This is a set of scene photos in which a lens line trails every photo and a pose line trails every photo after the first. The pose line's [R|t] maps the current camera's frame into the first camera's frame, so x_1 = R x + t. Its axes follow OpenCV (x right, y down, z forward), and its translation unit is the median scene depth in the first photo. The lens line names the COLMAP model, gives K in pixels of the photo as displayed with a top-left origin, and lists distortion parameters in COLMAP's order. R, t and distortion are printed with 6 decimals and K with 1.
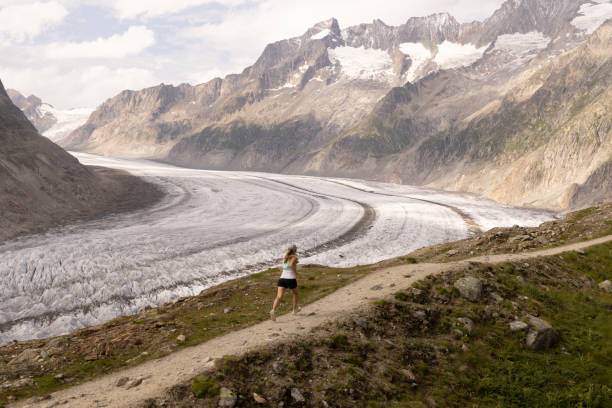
lens RADIAL K [[956.9, 0, 310.2], [0, 956.9, 202.4], [0, 0, 1]] dist [0.029172, 0.096192]
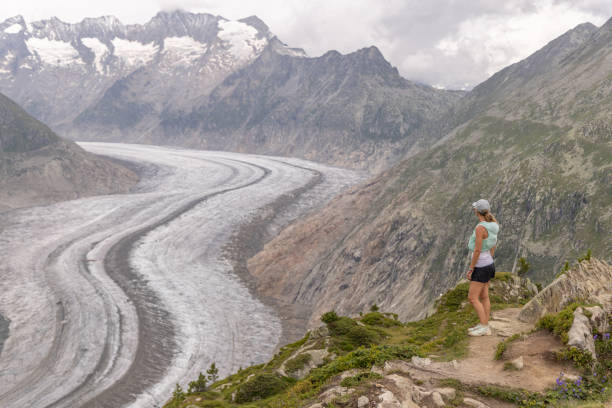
lens RADIAL K [[1016.3, 0, 304.3], [0, 1016.3, 203.8], [0, 0, 1]] dist [0.041680, 0.009056]
pose [[0.893360, -0.058954, 0.445457, -0.315717], [0.037798, 0.997702, 0.056237, -0.005182], [-0.447749, -0.033402, 0.893535, -0.477250]]
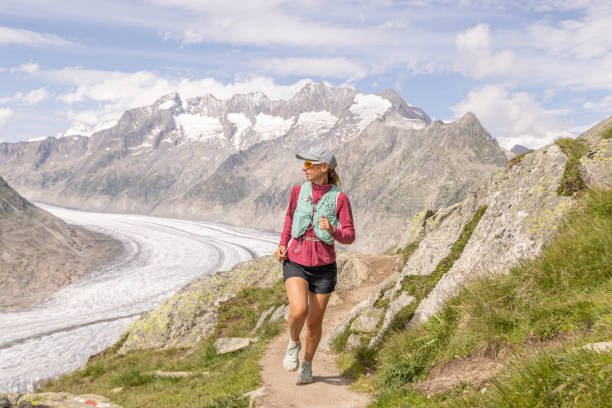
lens RADIAL K [[851.5, 0, 311.1], [0, 851.5, 192.7], [0, 0, 1]] dist [0.022224, 0.097840]
pose [[0.975370, -0.002835, 0.220556, -0.065842], [0.009881, 0.999475, -0.030847, -0.018746], [-0.220353, 0.032267, 0.974886, -0.226691]]
